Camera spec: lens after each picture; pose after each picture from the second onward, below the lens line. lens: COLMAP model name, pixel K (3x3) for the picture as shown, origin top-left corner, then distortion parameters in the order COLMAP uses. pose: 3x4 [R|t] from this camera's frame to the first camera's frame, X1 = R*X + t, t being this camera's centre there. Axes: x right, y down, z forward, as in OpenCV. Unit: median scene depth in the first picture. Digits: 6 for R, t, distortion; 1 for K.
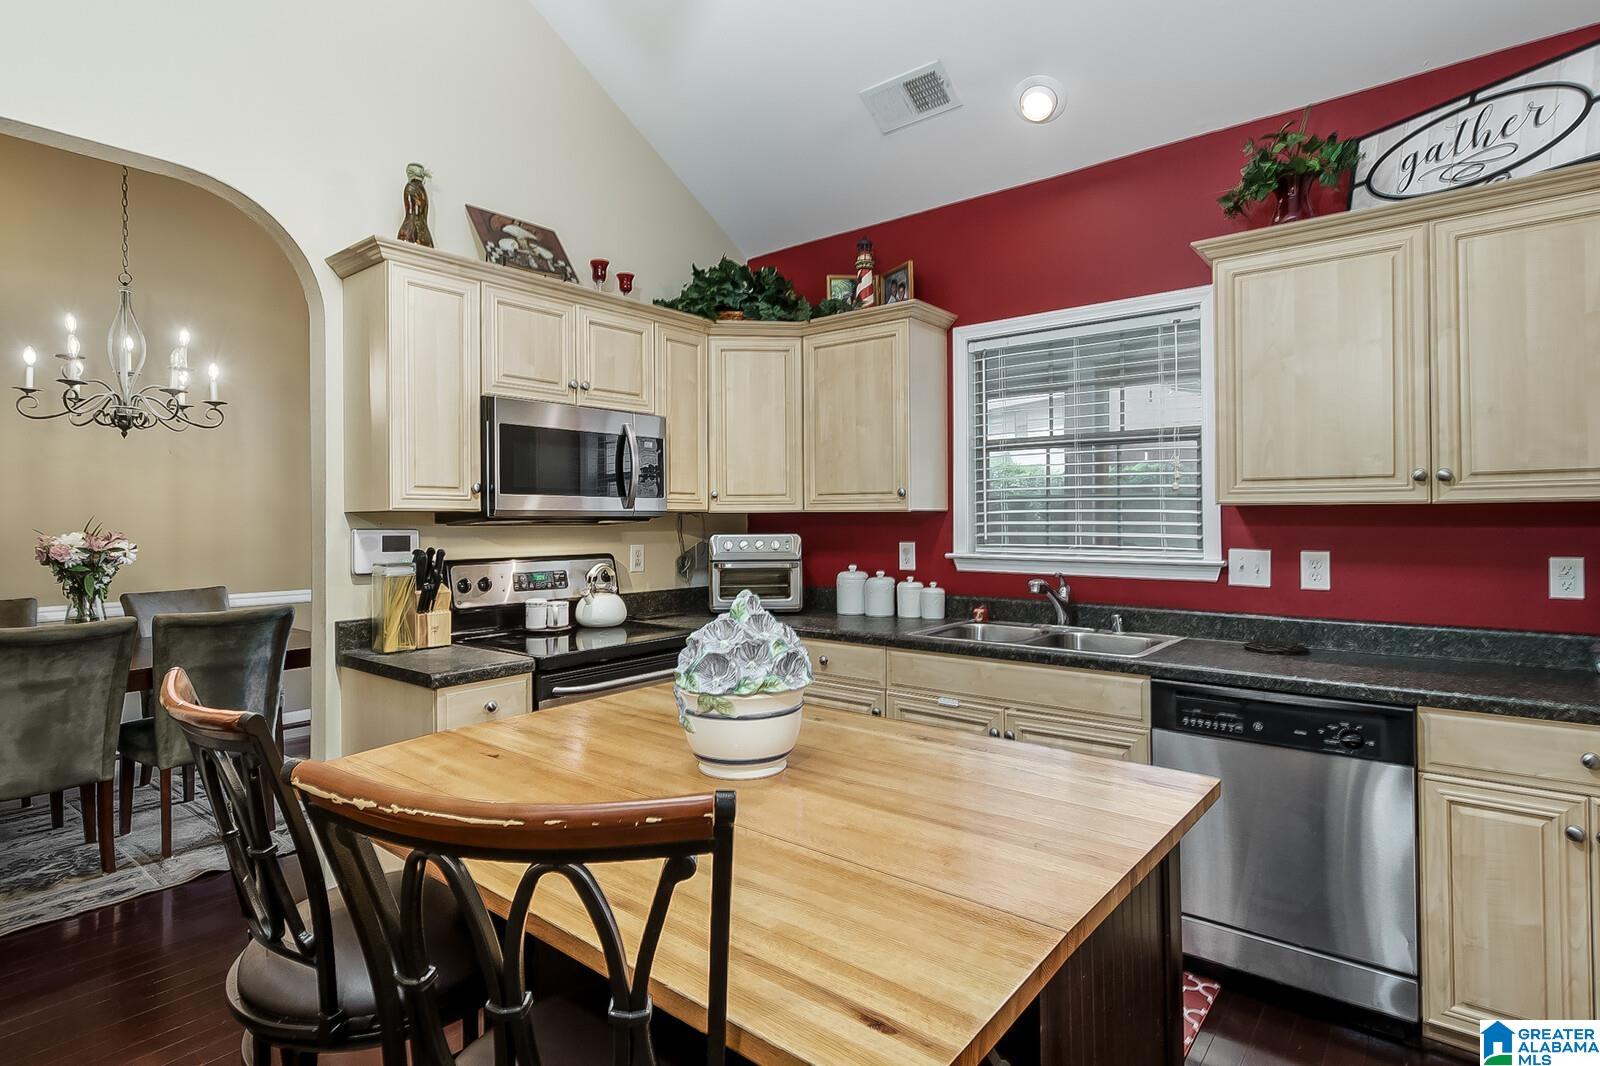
lens RADIAL K [[829.6, 0, 780.9], [0, 829.6, 498.3], [0, 0, 1]] dist [-0.000373, -0.000569]
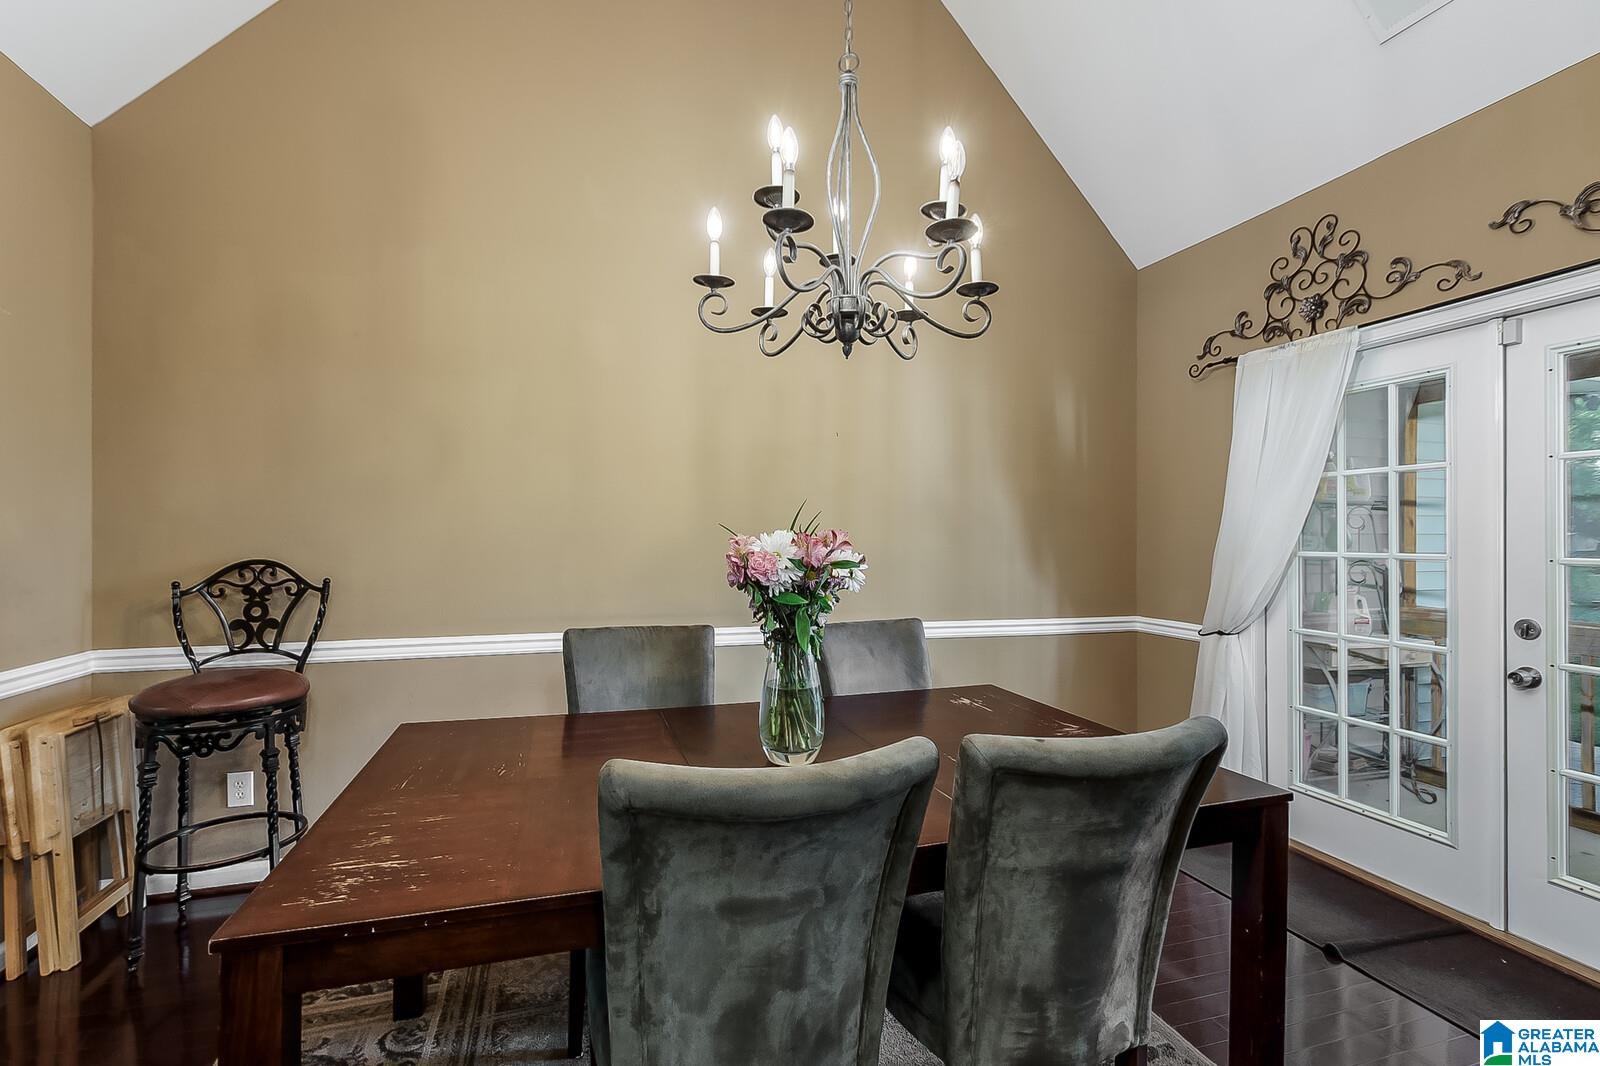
lens RADIAL K [[718.5, 0, 799.2], [0, 718.5, 532.4], [0, 0, 1]] dist [0.012753, 0.000382]
pose [[0.838240, 0.018812, -0.544977, -0.602306], [-0.007140, 0.999698, 0.023526, 0.032532], [0.545255, -0.015829, 0.838121, 0.631452]]
